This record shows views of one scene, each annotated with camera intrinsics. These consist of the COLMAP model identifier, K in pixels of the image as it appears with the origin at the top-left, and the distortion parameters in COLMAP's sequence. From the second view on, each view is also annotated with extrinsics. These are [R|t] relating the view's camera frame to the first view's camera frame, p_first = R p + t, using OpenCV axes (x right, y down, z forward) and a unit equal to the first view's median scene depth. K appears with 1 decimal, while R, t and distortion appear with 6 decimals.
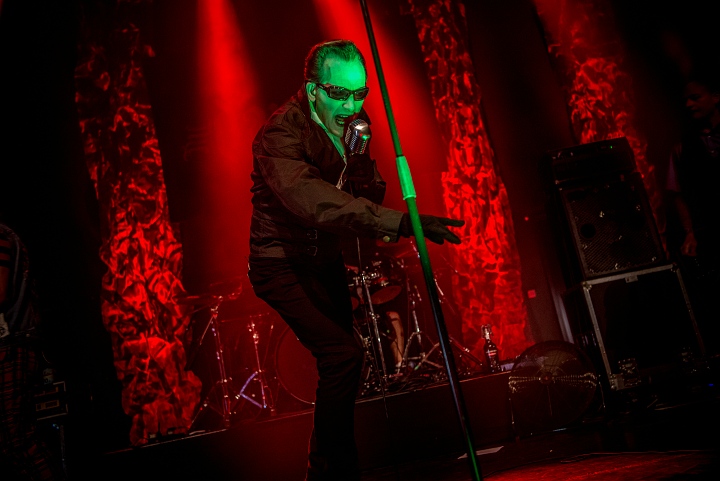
lens RADIAL K [[763.5, 0, 360.0], [0, 763.5, 240.5], [0, 0, 1]] dist [0.047034, 0.002769]
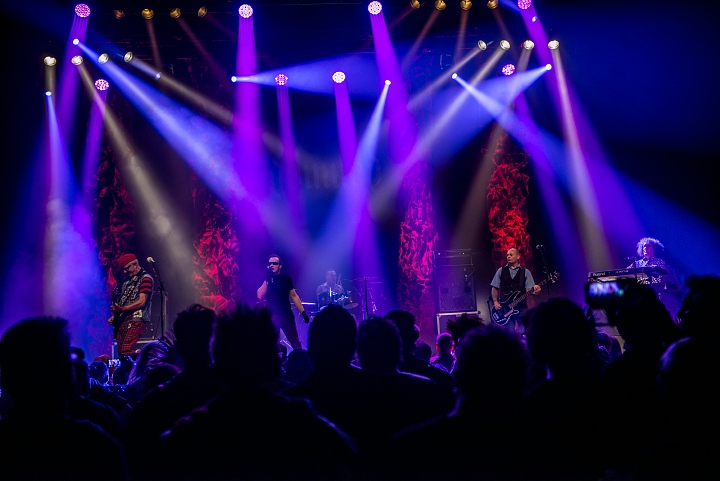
lens RADIAL K [[1043.6, 0, 360.0], [0, 1043.6, 240.5], [0, 0, 1]] dist [0.238059, -0.001243]
pose [[0.989515, 0.143830, 0.013154, -0.005121], [-0.144393, 0.983054, 0.112943, -0.297515], [0.003313, -0.113659, 0.993514, -1.282701]]
